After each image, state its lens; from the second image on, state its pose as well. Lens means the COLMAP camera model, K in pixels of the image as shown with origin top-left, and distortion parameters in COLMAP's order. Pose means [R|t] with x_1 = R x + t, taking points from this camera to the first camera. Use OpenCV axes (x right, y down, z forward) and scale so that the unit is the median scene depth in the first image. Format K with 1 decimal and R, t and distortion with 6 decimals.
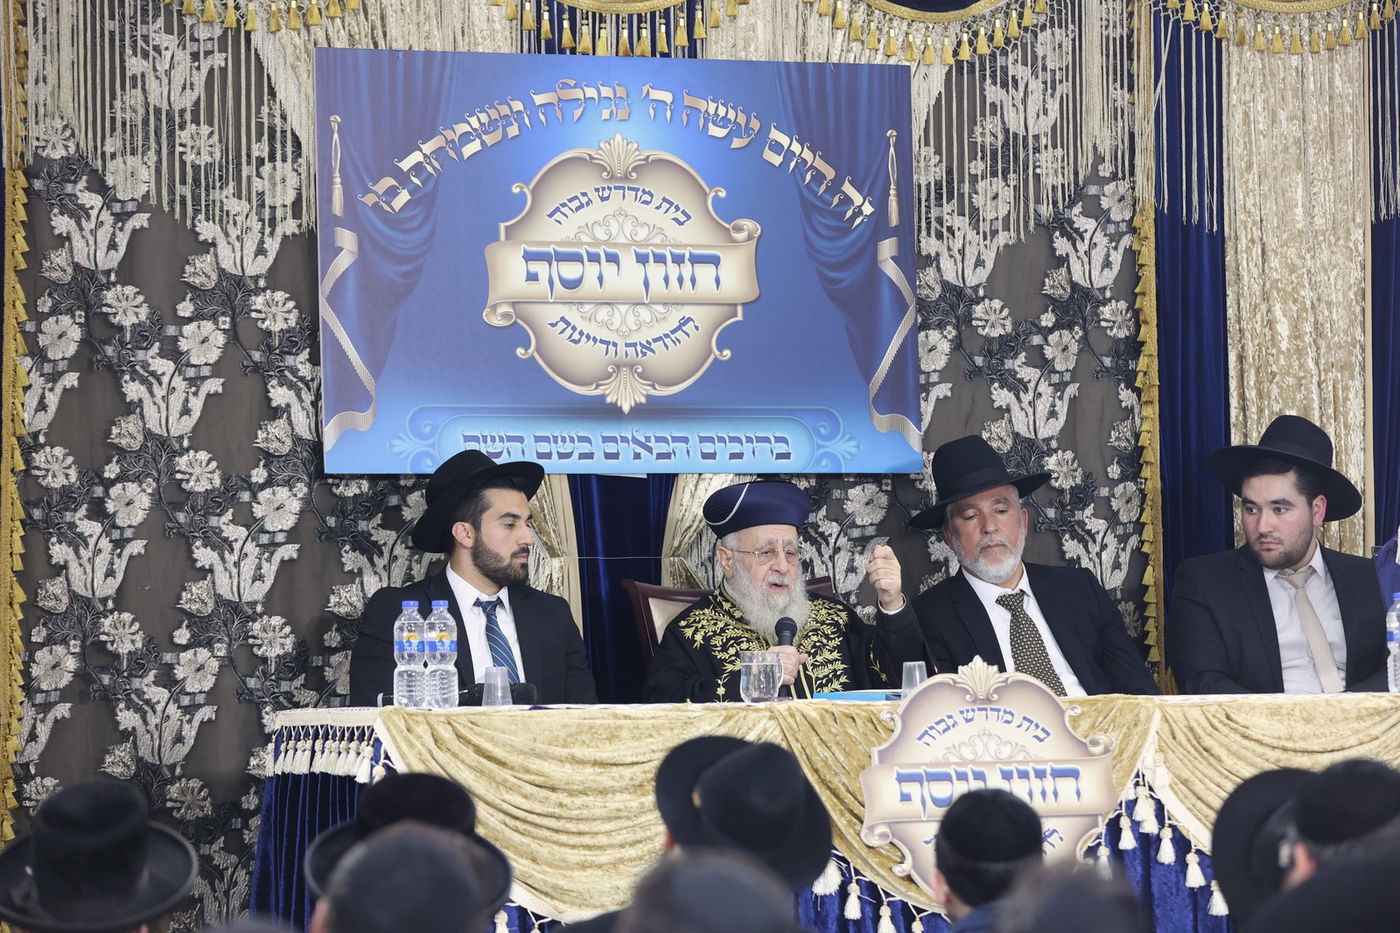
lens RADIAL K [[4591.9, 0, 700.0], [0, 4591.9, 466.5], [0, 0, 1]] dist [0.434718, -2.086716]
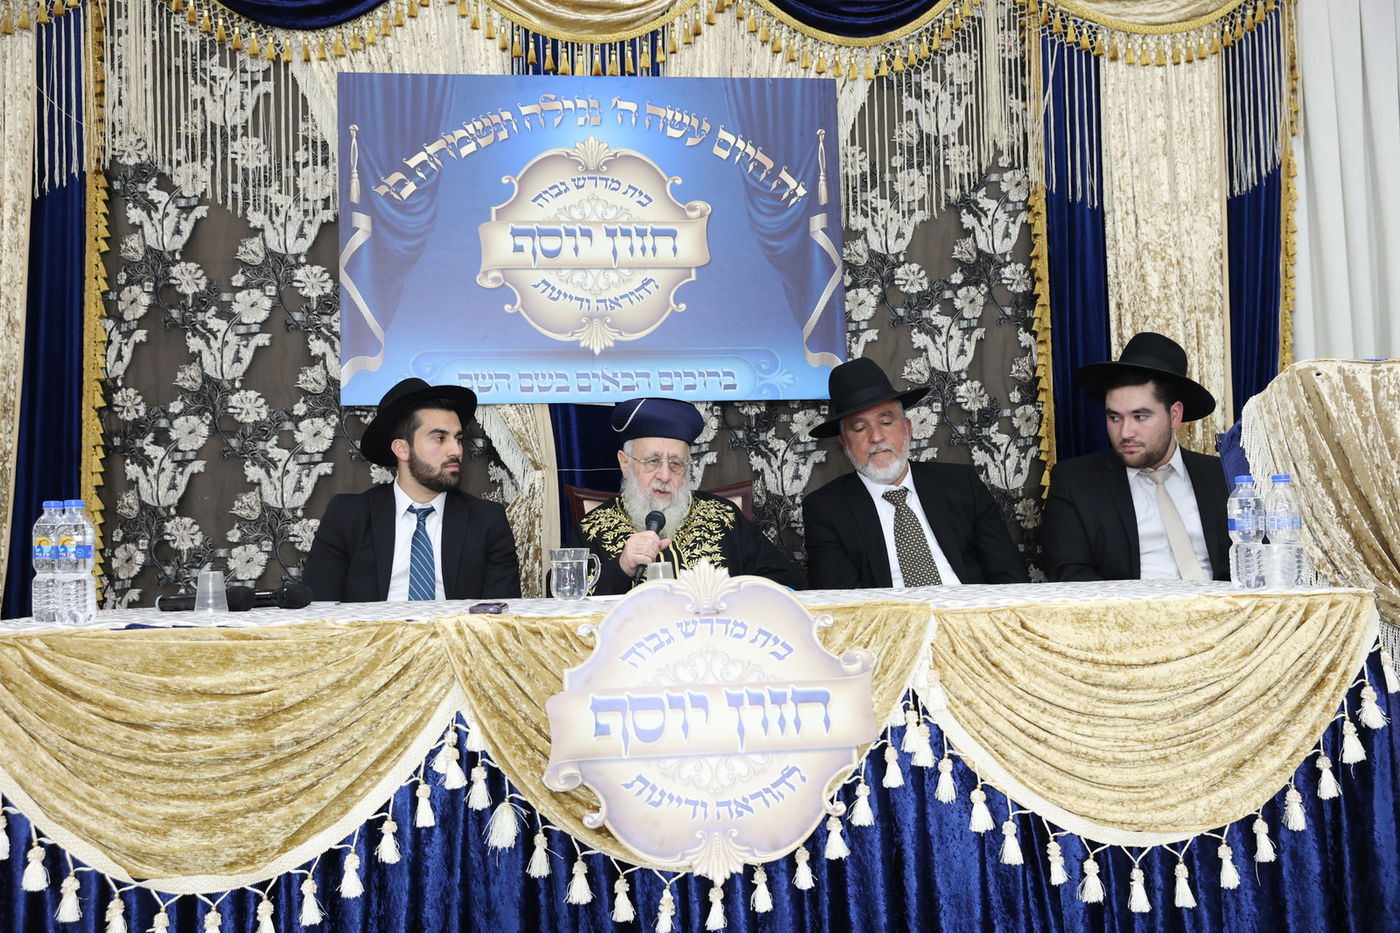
lens RADIAL K [[1399.9, 0, 700.0], [0, 1399.9, 466.5], [0, 0, 1]] dist [0.043378, 0.010014]
pose [[0.971073, -0.021316, -0.237828, 0.101863], [0.020338, 0.999772, -0.006568, 0.022112], [0.237913, 0.001541, 0.971285, 0.632899]]
